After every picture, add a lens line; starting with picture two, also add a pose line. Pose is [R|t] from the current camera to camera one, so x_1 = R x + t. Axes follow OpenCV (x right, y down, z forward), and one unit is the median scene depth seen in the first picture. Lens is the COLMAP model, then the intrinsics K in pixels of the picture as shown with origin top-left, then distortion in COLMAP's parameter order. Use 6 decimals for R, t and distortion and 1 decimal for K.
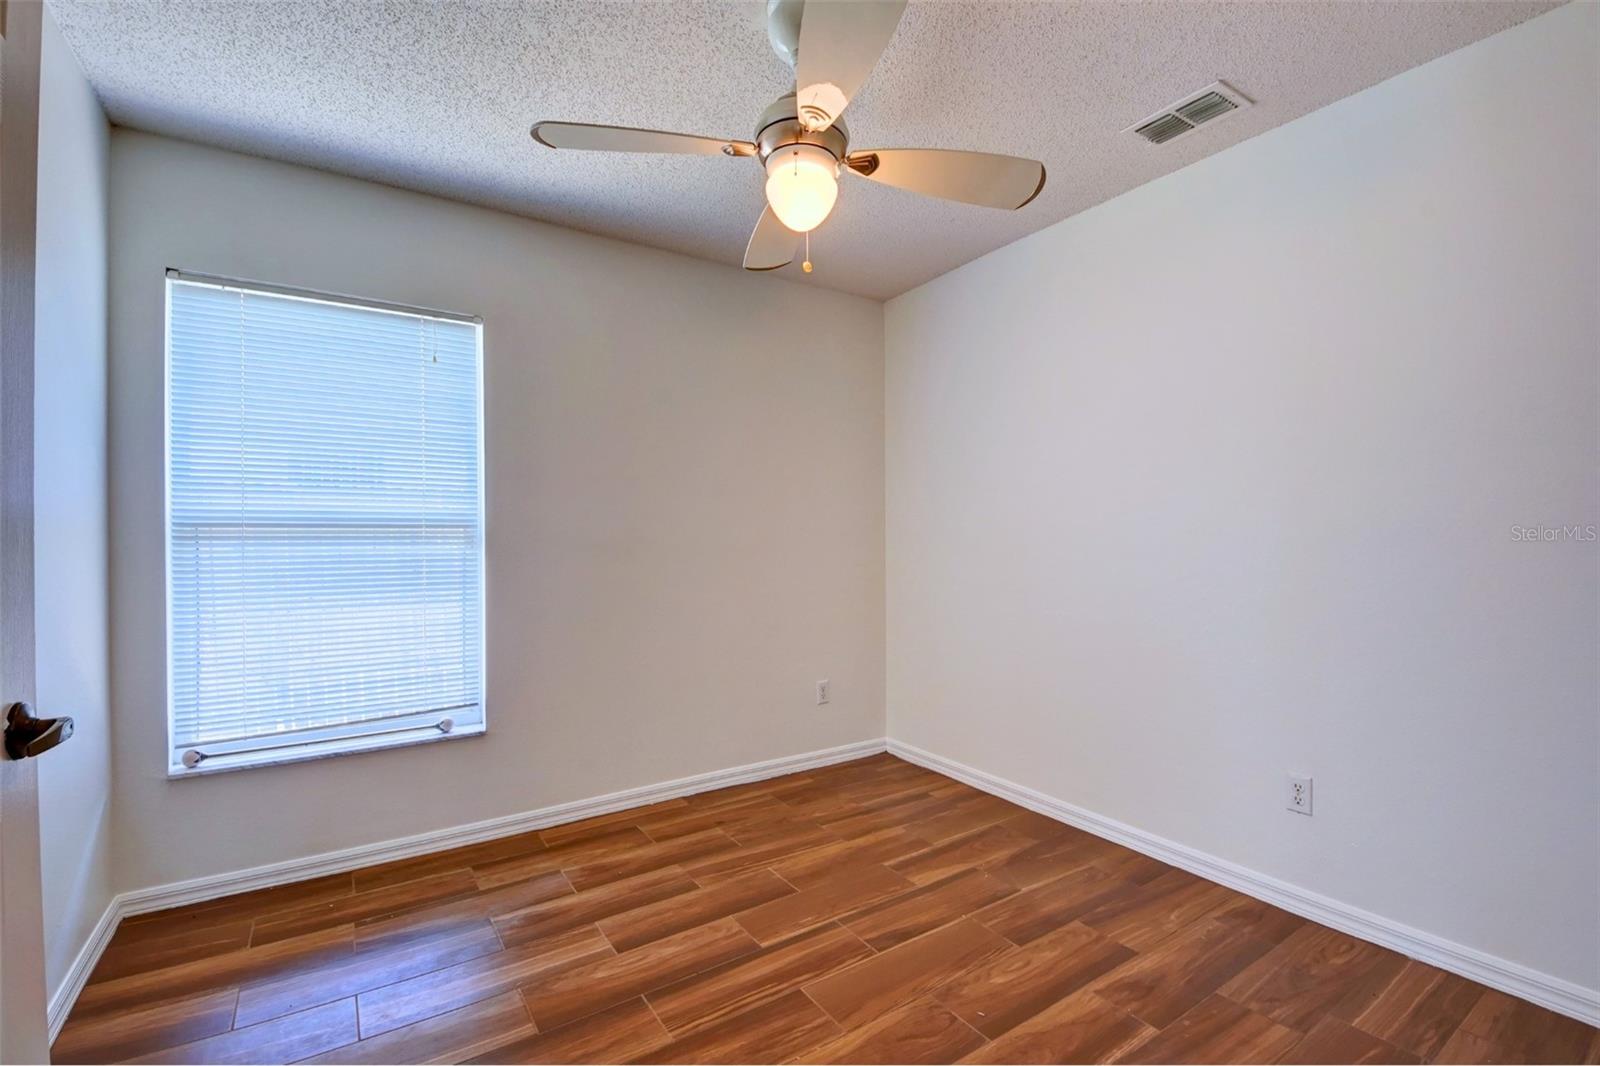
lens RADIAL K [[713.3, 0, 808.2], [0, 713.3, 528.0], [0, 0, 1]] dist [0.001022, -0.000394]
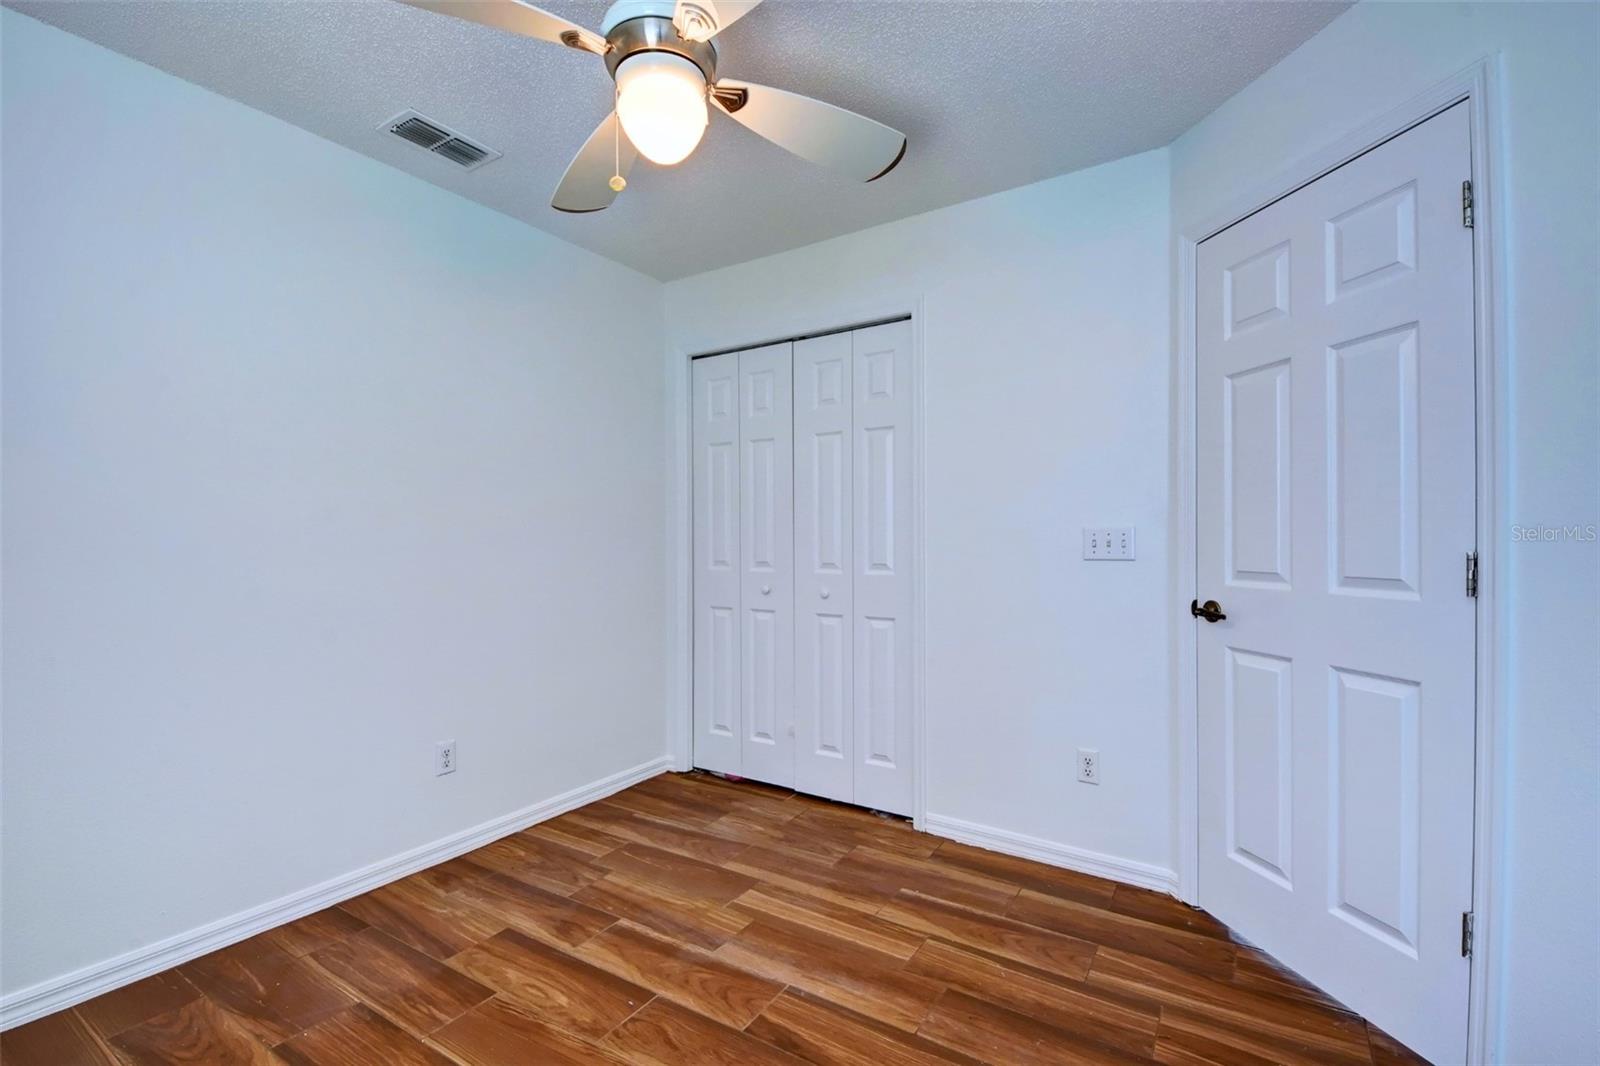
lens RADIAL K [[713.3, 0, 807.0], [0, 713.3, 541.2], [0, 0, 1]] dist [0.001022, -0.000394]
pose [[-0.400834, -0.004159, 0.916141, -0.660428], [-0.009144, 0.999958, 0.000539, 0.002169], [-0.916105, -0.008161, -0.400856, 0.949726]]
